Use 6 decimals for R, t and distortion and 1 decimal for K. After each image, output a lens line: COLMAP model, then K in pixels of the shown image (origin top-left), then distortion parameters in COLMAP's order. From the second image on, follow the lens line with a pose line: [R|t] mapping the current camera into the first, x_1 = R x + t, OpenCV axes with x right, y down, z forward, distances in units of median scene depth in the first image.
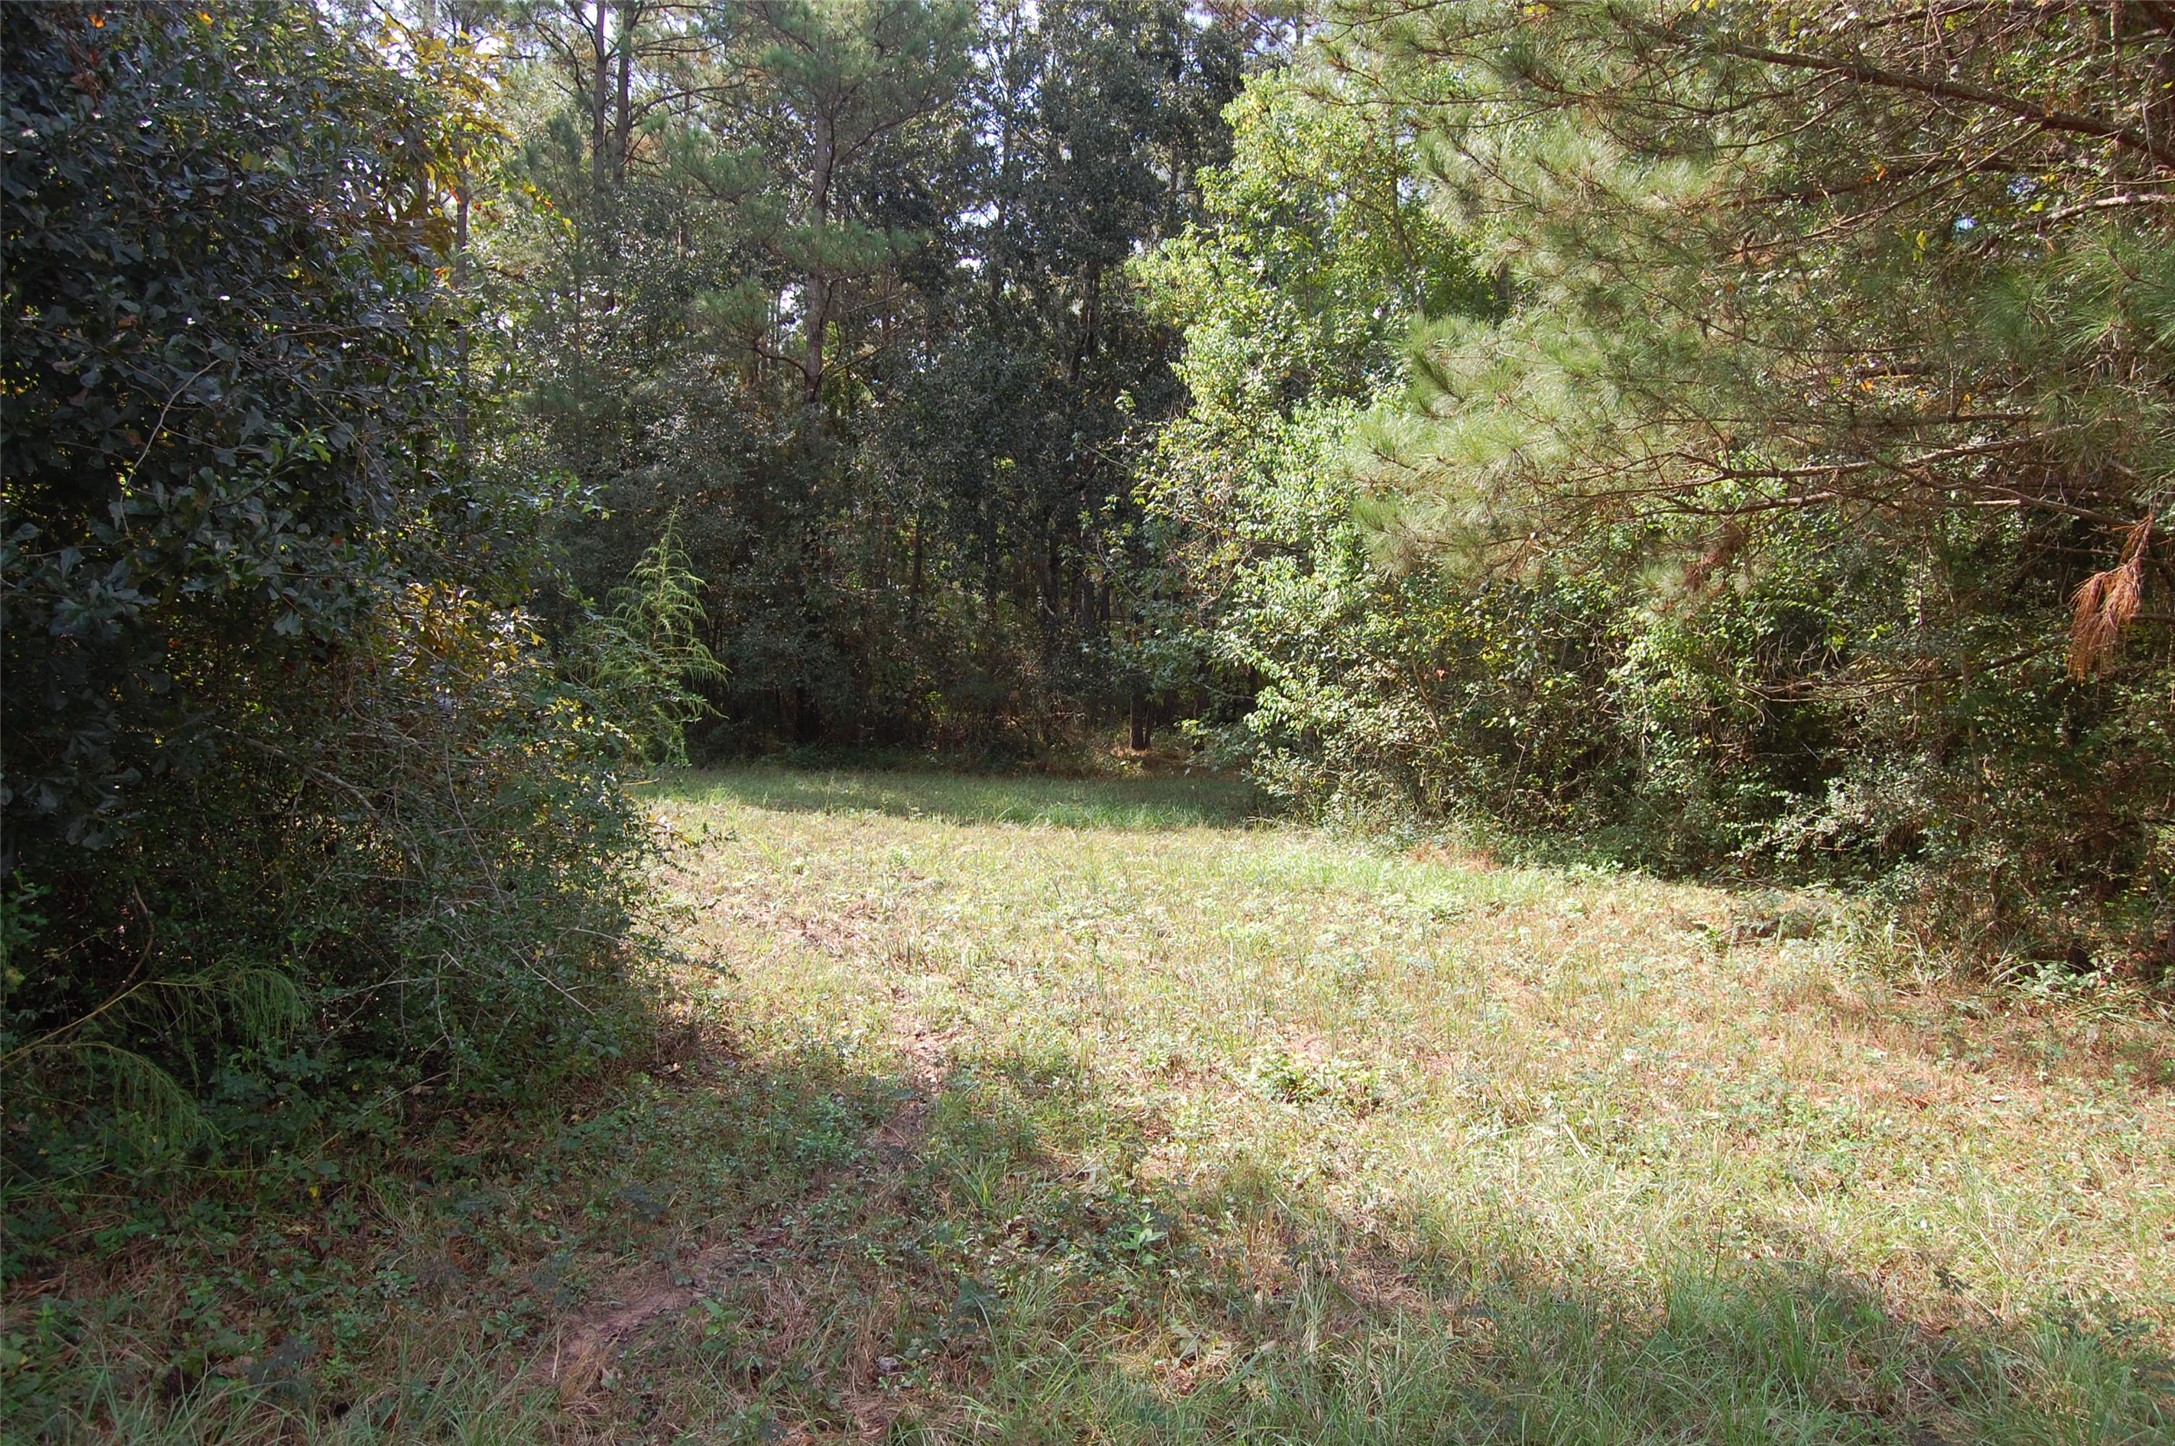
lens RADIAL K [[1707.0, 0, 1093.9], [0, 1707.0, 724.2], [0, 0, 1]] dist [-0.099851, 0.042493]
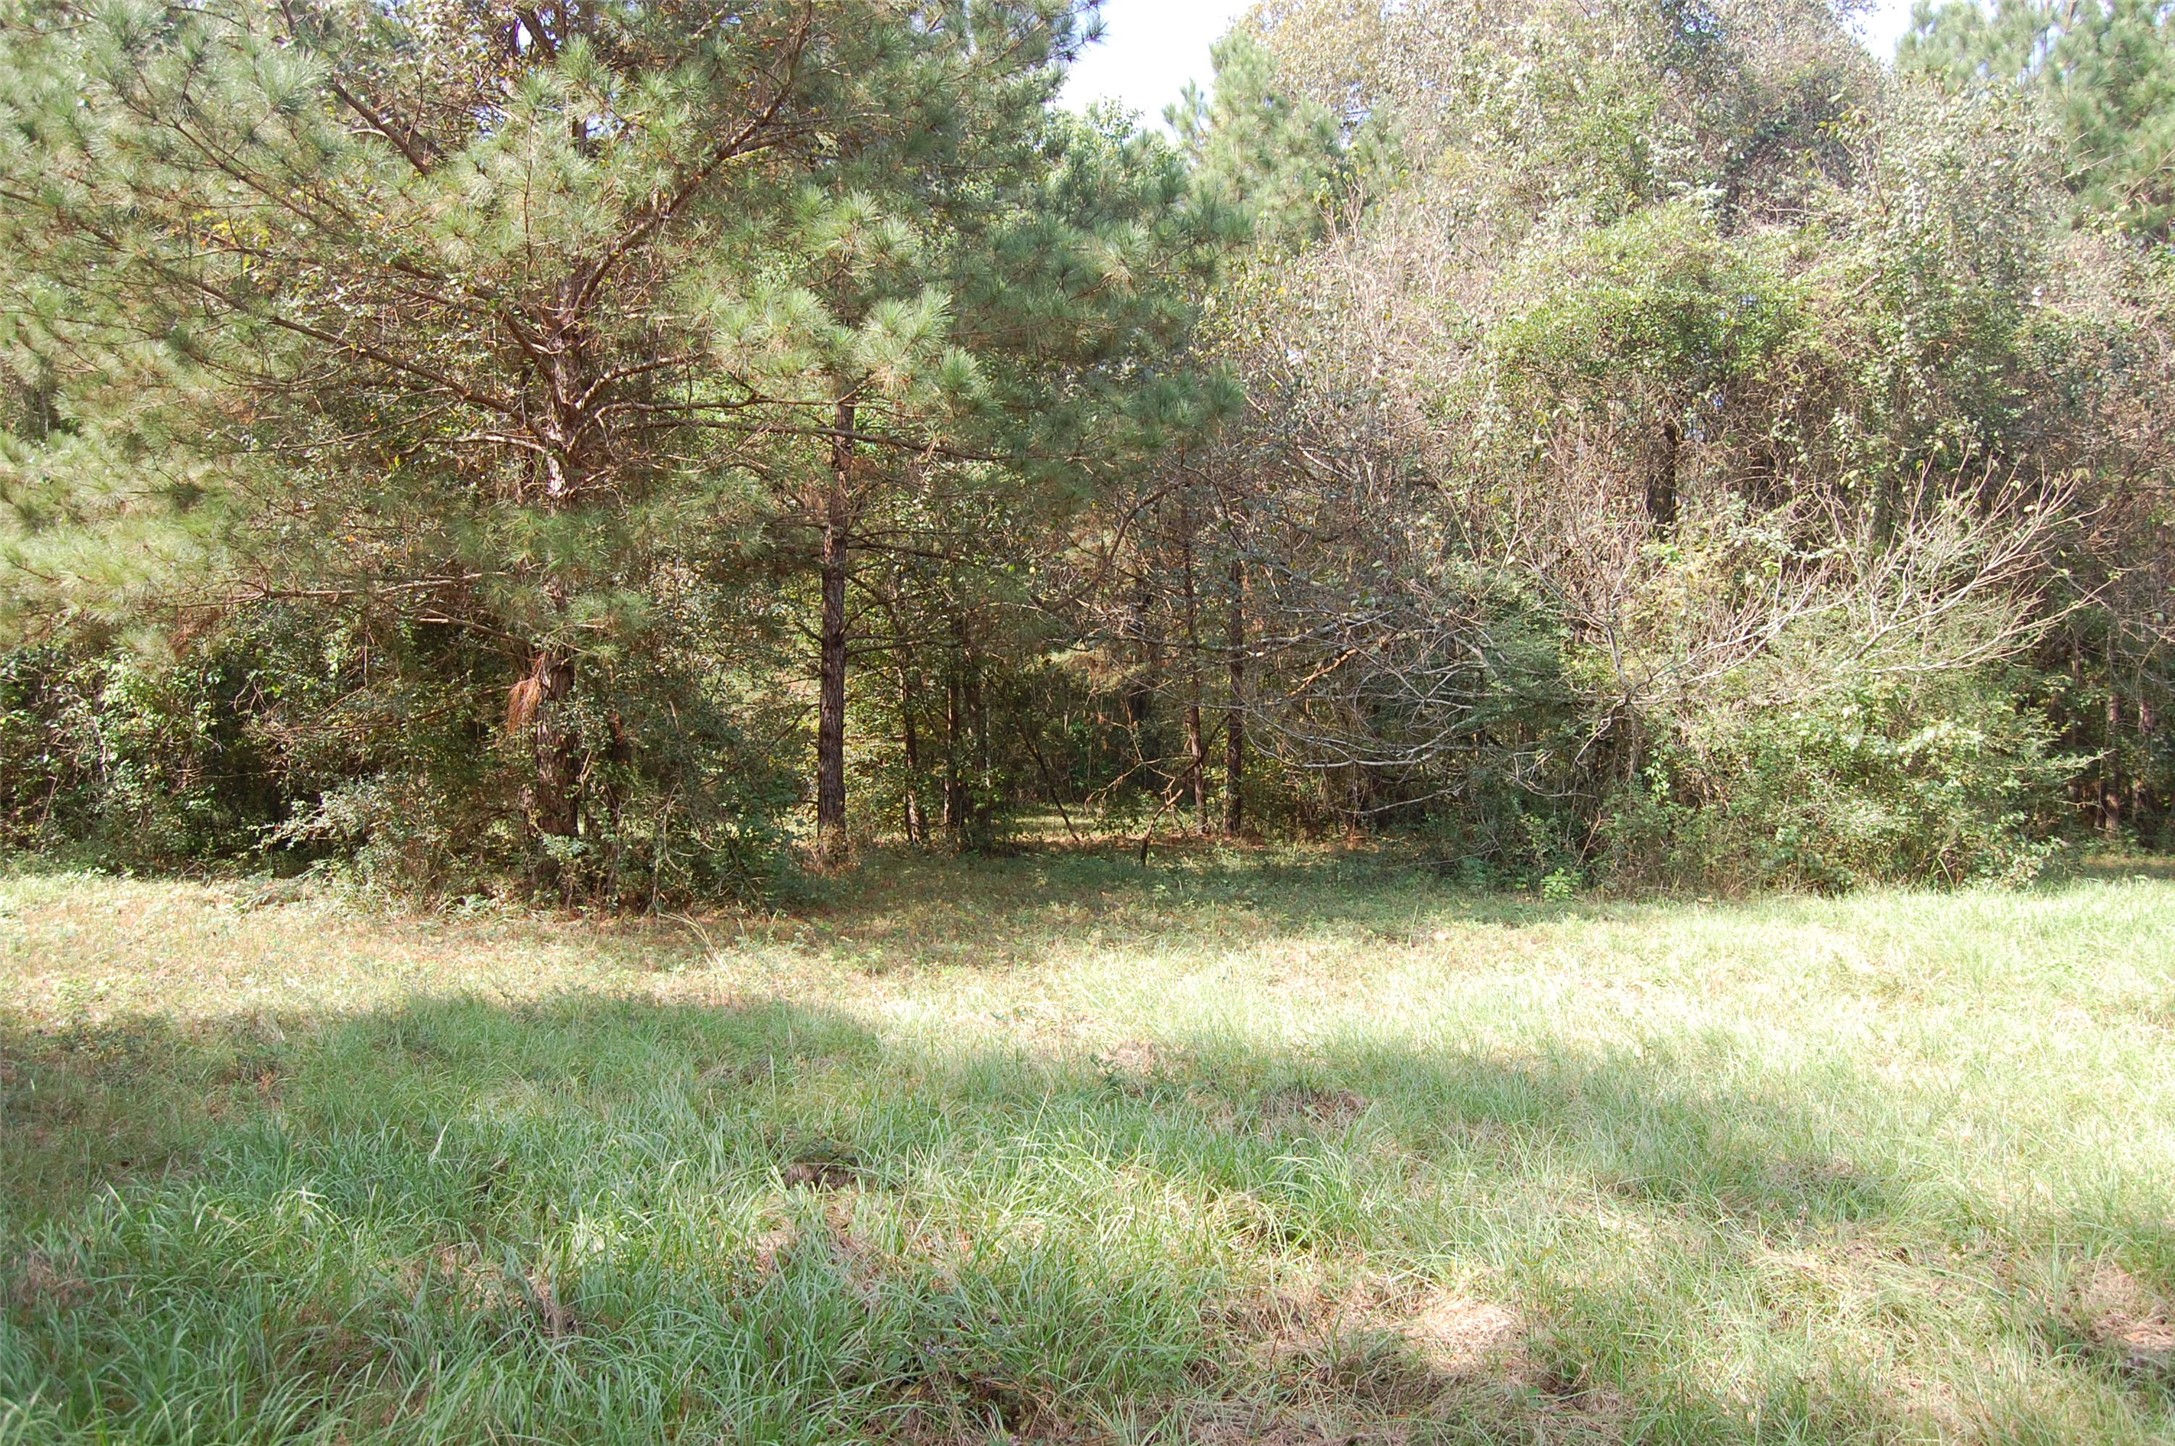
lens RADIAL K [[1707.0, 0, 1099.4], [0, 1707.0, 723.7], [0, 0, 1]] dist [-0.099851, 0.042493]
pose [[0.574453, -0.013232, 0.818431, -0.380126], [0.019750, 0.999802, 0.002302, -0.018098], [-0.818299, 0.014842, 0.574601, -0.426324]]
